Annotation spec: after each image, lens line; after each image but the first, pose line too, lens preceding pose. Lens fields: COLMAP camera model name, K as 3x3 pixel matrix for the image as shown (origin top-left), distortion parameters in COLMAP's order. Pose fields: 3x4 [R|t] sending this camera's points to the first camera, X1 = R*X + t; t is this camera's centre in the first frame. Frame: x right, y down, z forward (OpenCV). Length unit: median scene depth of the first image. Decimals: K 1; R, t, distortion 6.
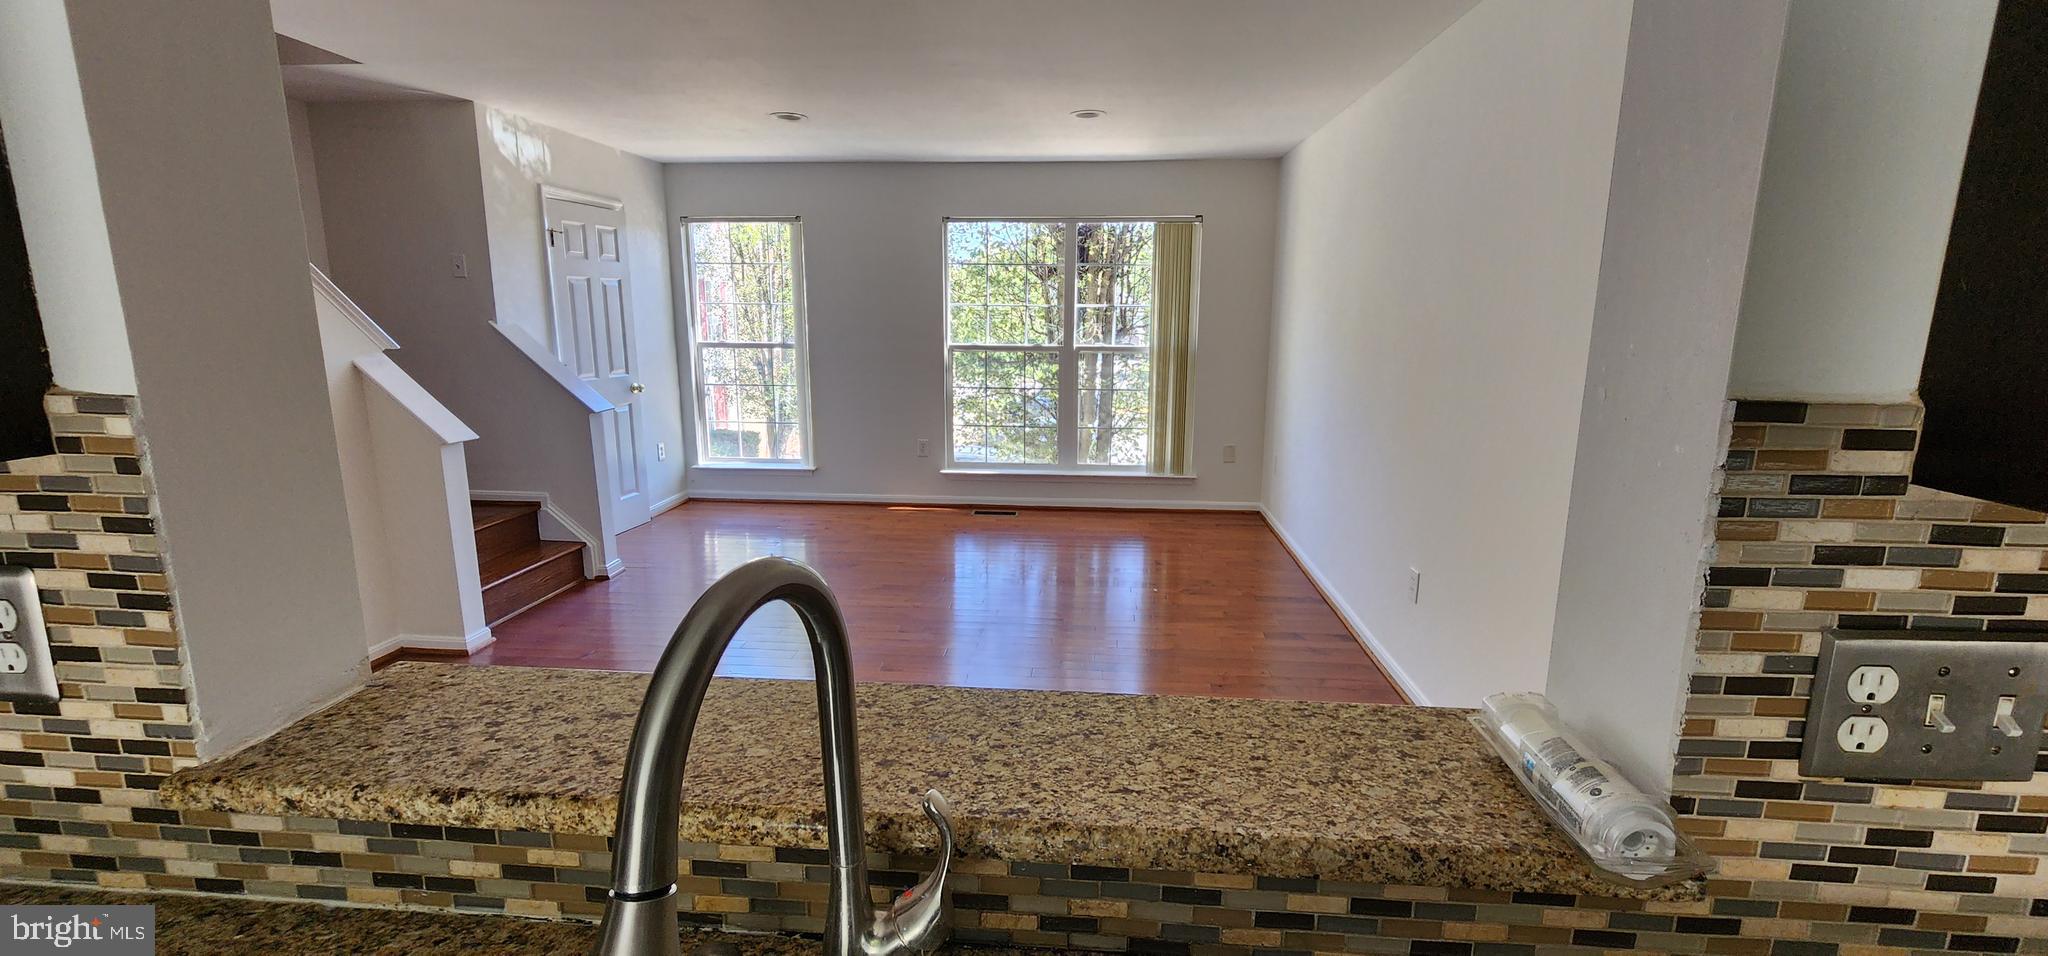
lens RADIAL K [[847.5, 0, 1030.1], [0, 847.5, 472.6], [0, 0, 1]] dist [-0.001426, 0.000201]
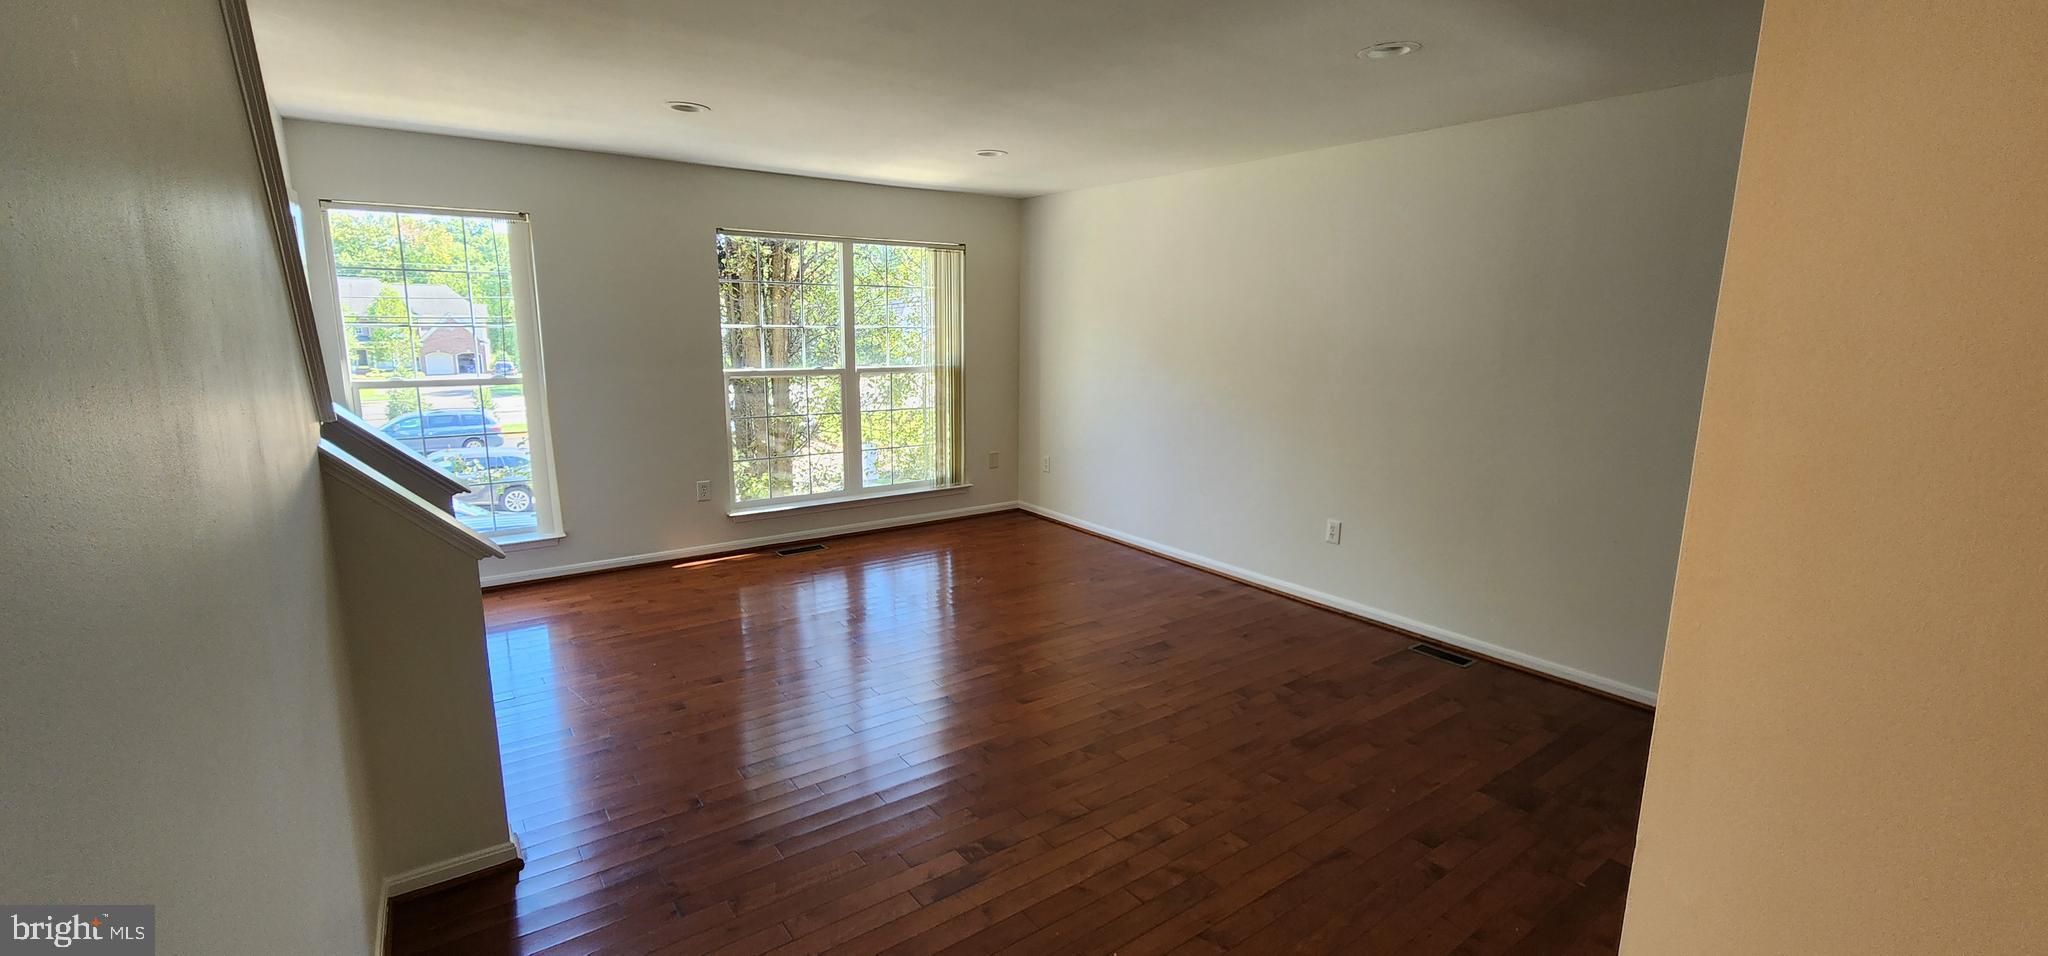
lens RADIAL K [[844.1, 0, 1032.3], [0, 844.1, 481.2], [0, 0, 1]] dist [0.000664, 0.000104]
pose [[0.750148, -0.119229, 0.650433, -0.566461], [0.116298, 0.992067, 0.047726, -0.053992], [-0.650963, 0.039842, 0.758063, 0.157418]]
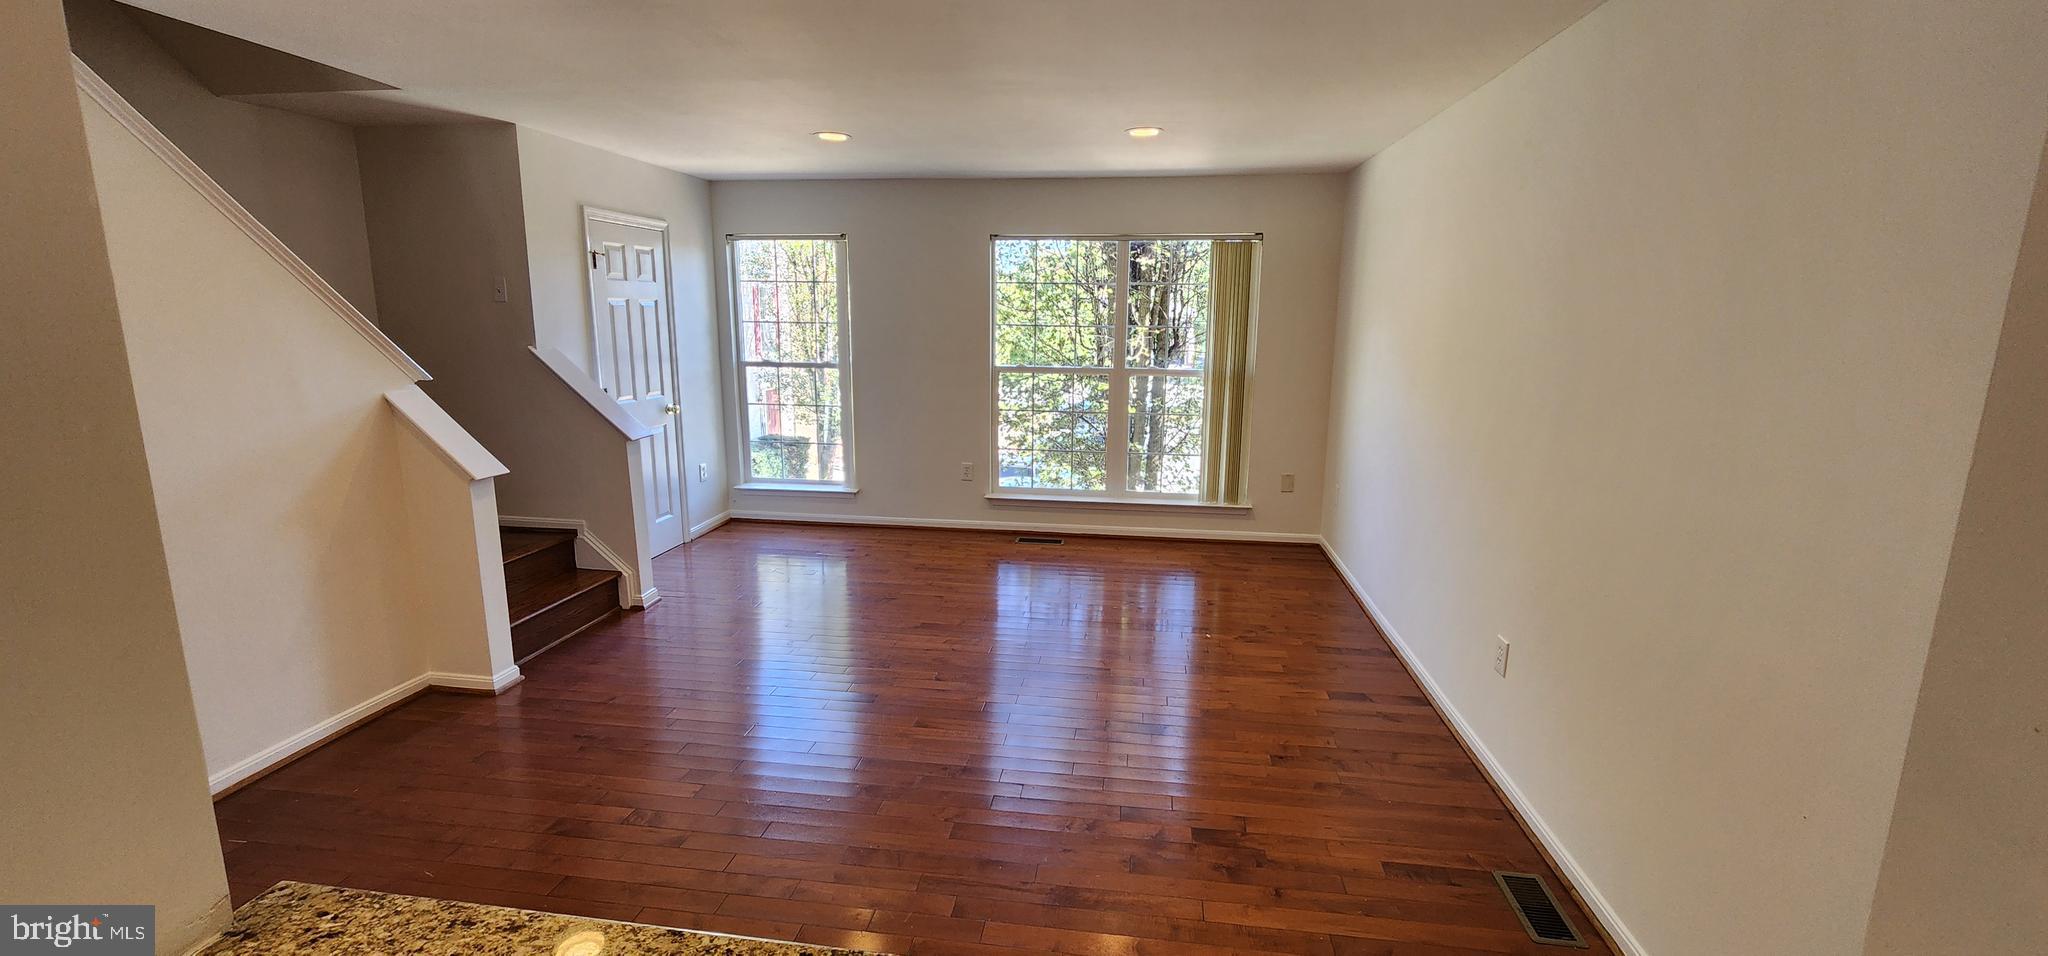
lens RADIAL K [[847.5, 0, 1030.1], [0, 847.5, 472.6], [0, 0, 1]] dist [-0.001426, 0.000201]
pose [[0.998336, 0.014336, -0.055861, 0.000319], [-0.014593, 0.999885, -0.004206, -0.032844], [0.055794, 0.005015, 0.998430, 0.045484]]
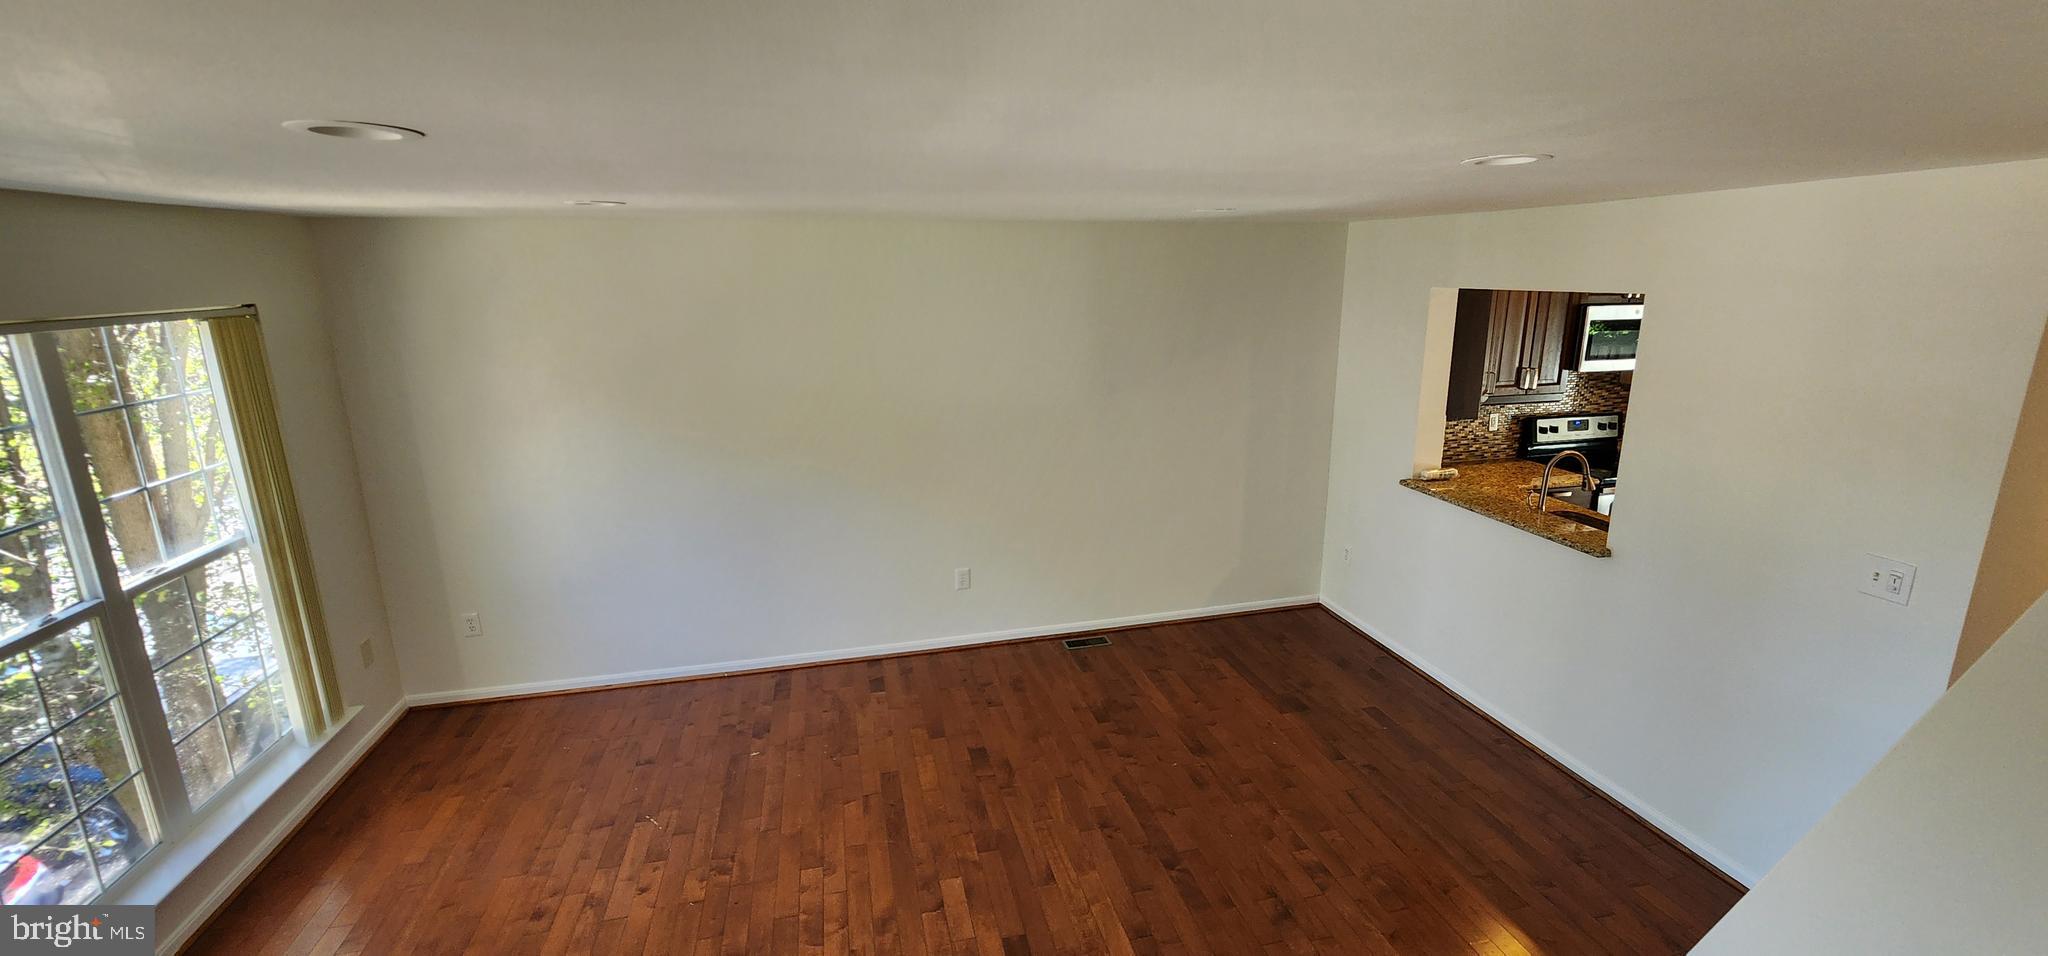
lens RADIAL K [[844.1, 0, 1032.3], [0, 844.1, 481.2], [0, 0, 1]] dist [0.000664, 0.000104]
pose [[-0.315508, -0.222547, 0.922457, -0.645418], [0.193844, 0.936495, 0.292235, -0.306571], [-0.928913, 0.271016, -0.252332, 0.807462]]
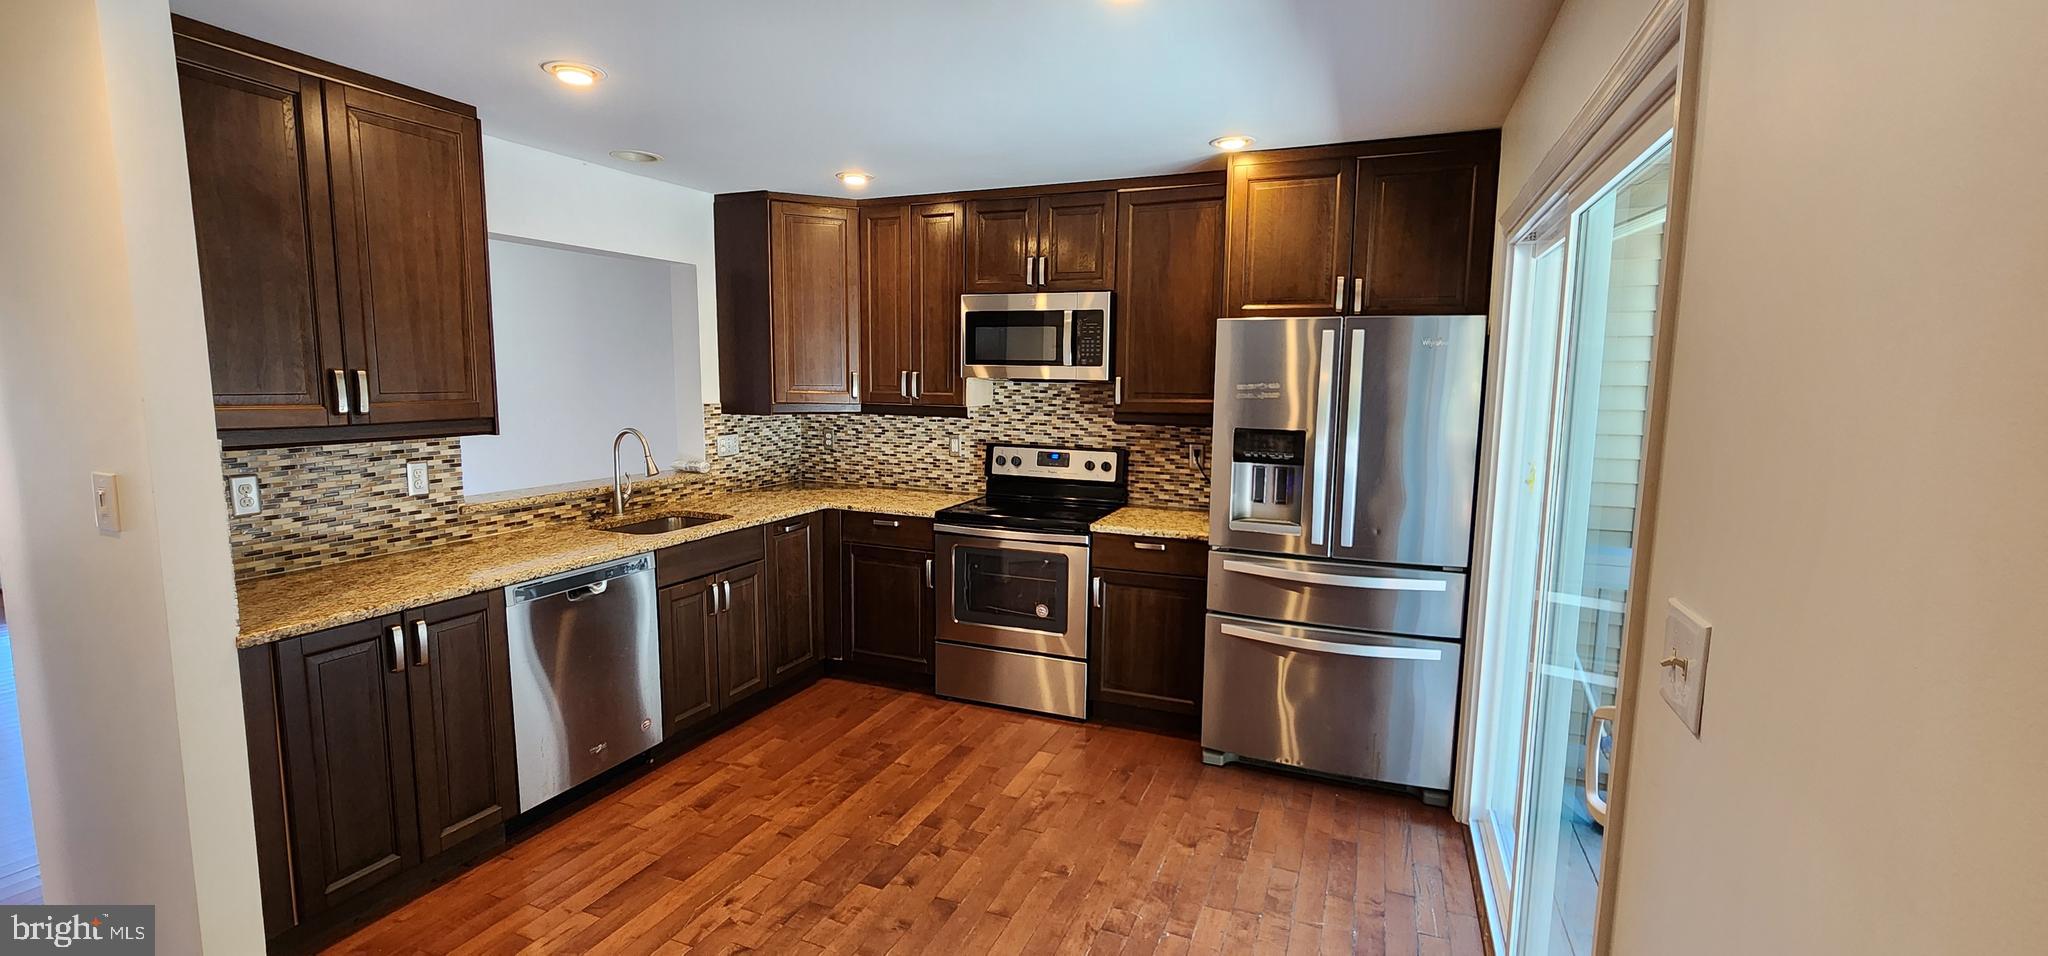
lens RADIAL K [[847.5, 0, 1030.1], [0, 847.5, 472.6], [0, 0, 1]] dist [-0.001426, 0.000201]
pose [[0.301324, -0.112358, 0.946879, -0.635453], [0.169246, 0.983568, 0.062852, 0.061793], [-0.938381, 0.141317, 0.315389, -0.462348]]
